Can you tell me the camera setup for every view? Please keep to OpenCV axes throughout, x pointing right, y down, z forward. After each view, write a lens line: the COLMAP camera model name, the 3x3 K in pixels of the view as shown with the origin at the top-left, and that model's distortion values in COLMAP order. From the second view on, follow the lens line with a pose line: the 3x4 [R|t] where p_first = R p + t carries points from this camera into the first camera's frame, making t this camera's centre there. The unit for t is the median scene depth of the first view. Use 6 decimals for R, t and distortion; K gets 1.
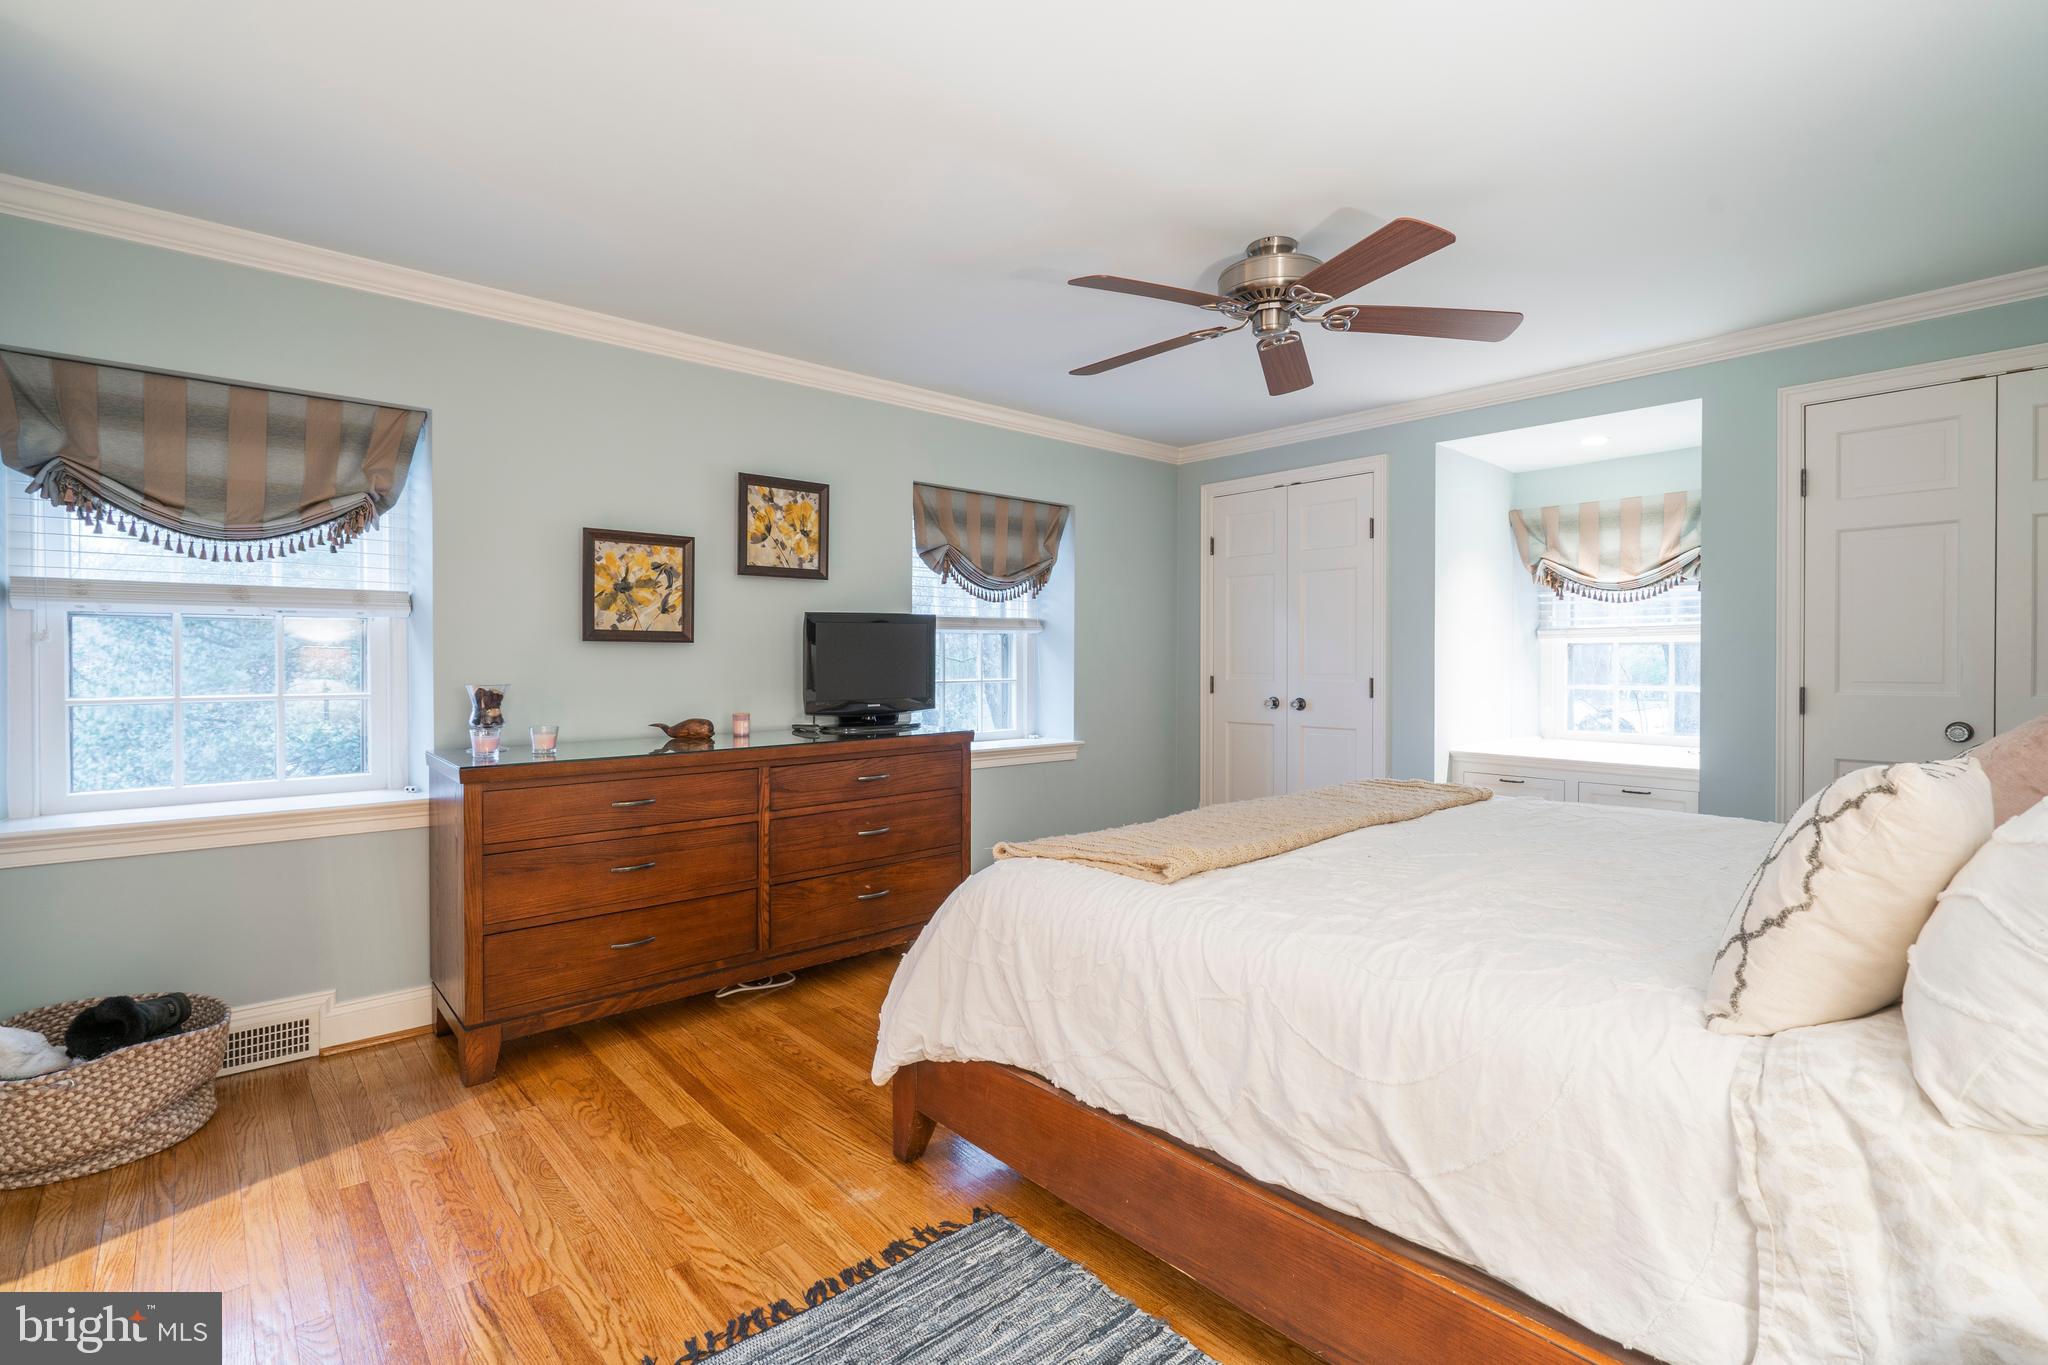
lens RADIAL K [[941.1, 0, 1016.9], [0, 941.1, 663.8], [0, 0, 1]] dist [-0.002869, -0.000227]
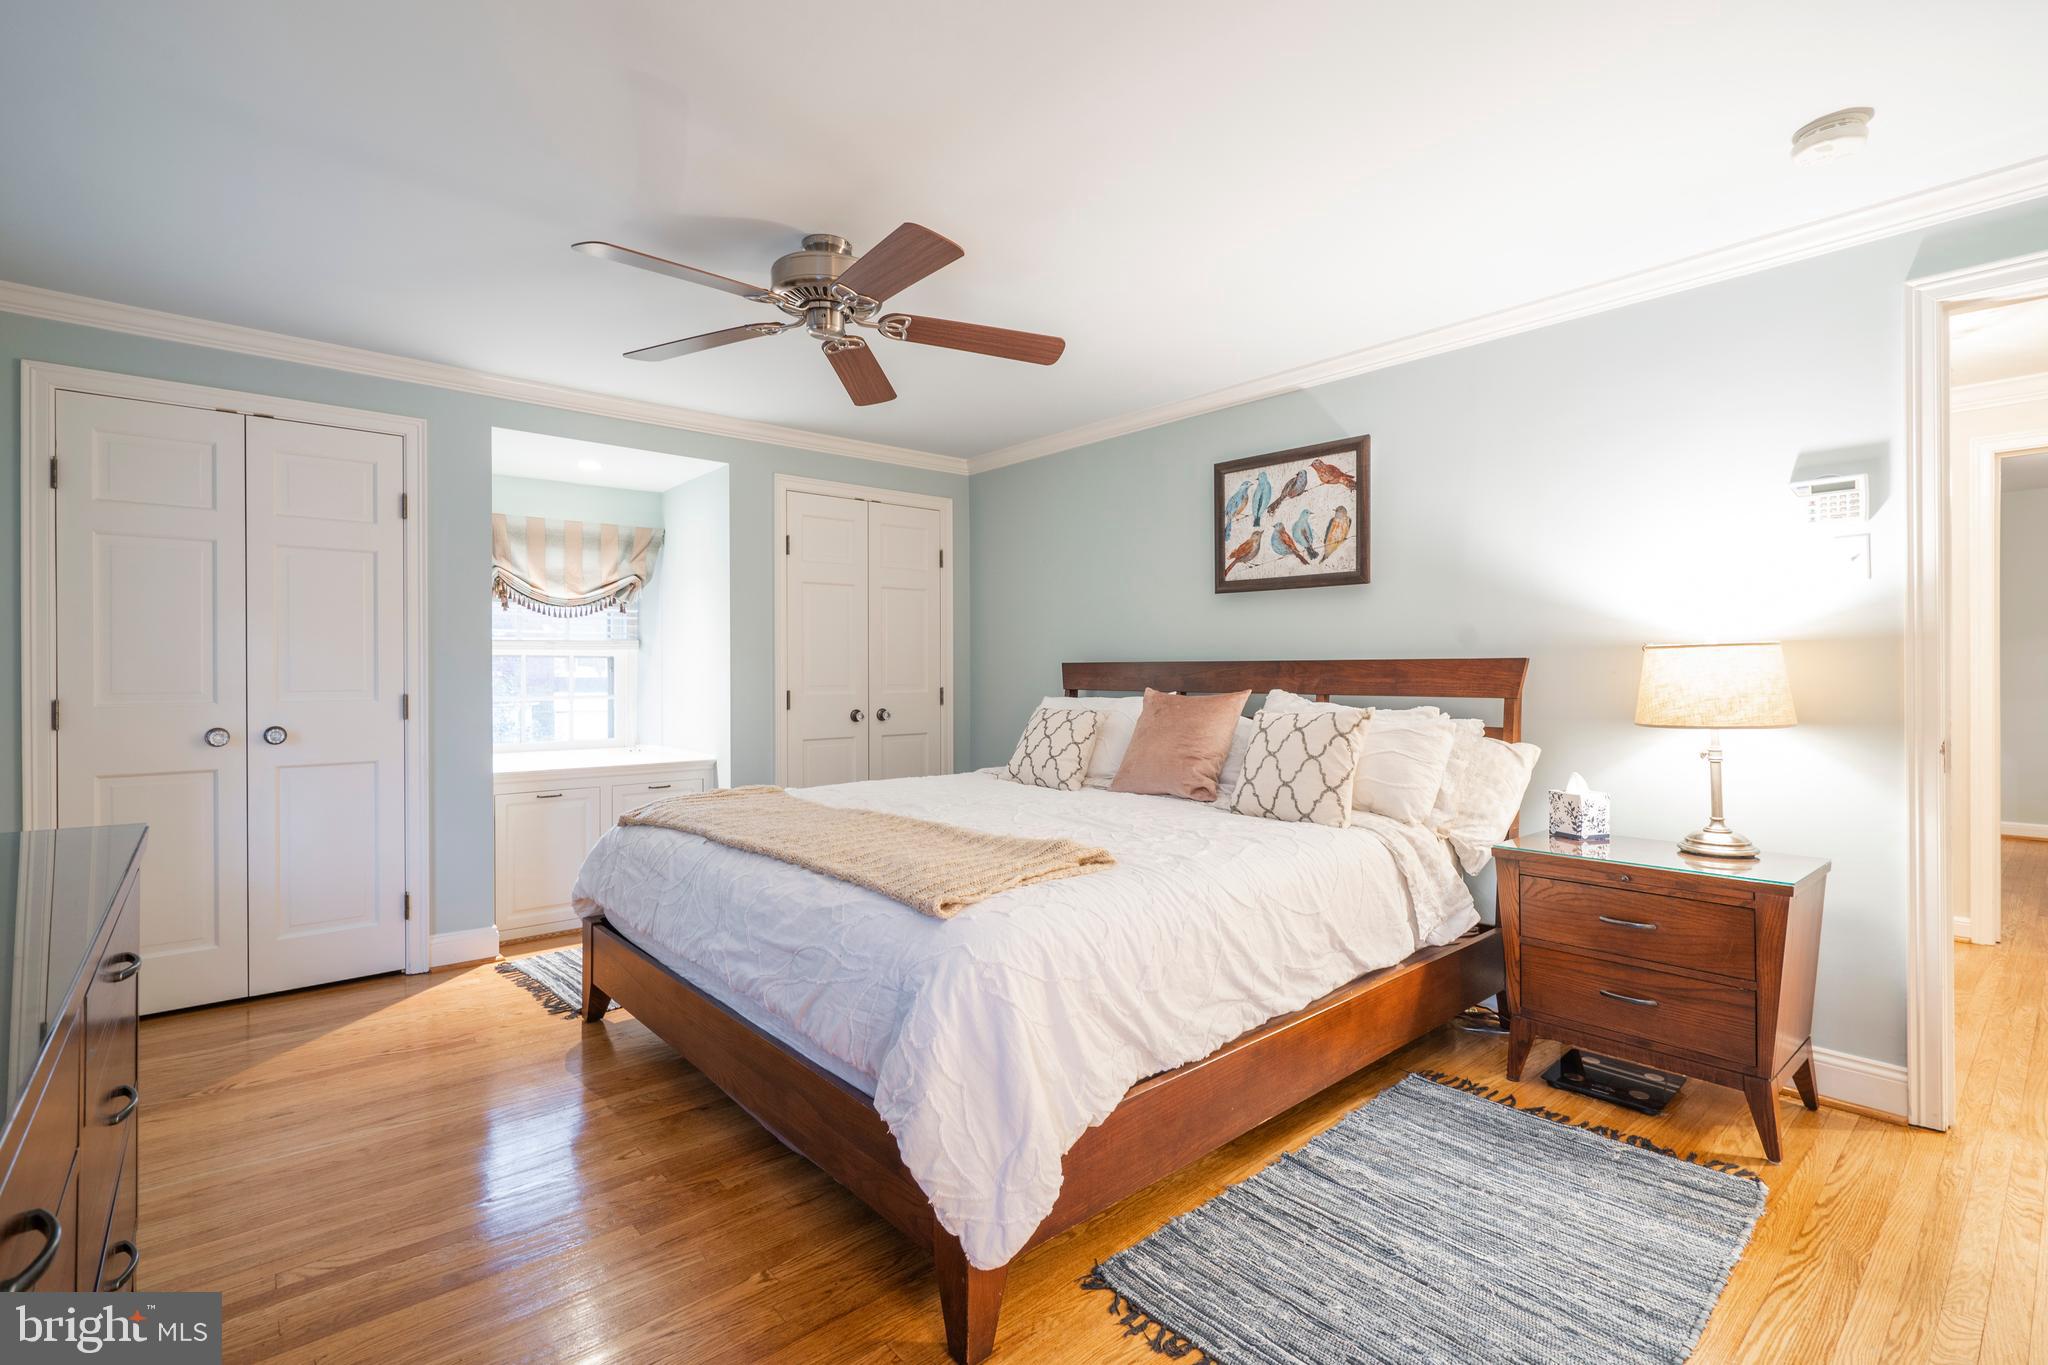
lens RADIAL K [[941.1, 0, 1018.8], [0, 941.1, 684.5], [0, 0, 1]] dist [-0.002869, -0.000227]
pose [[0.000684, -0.014523, 0.999894, -0.497020], [0.004479, 0.999885, 0.014519, -0.003223], [-0.999990, 0.004468, 0.000749, 0.568328]]
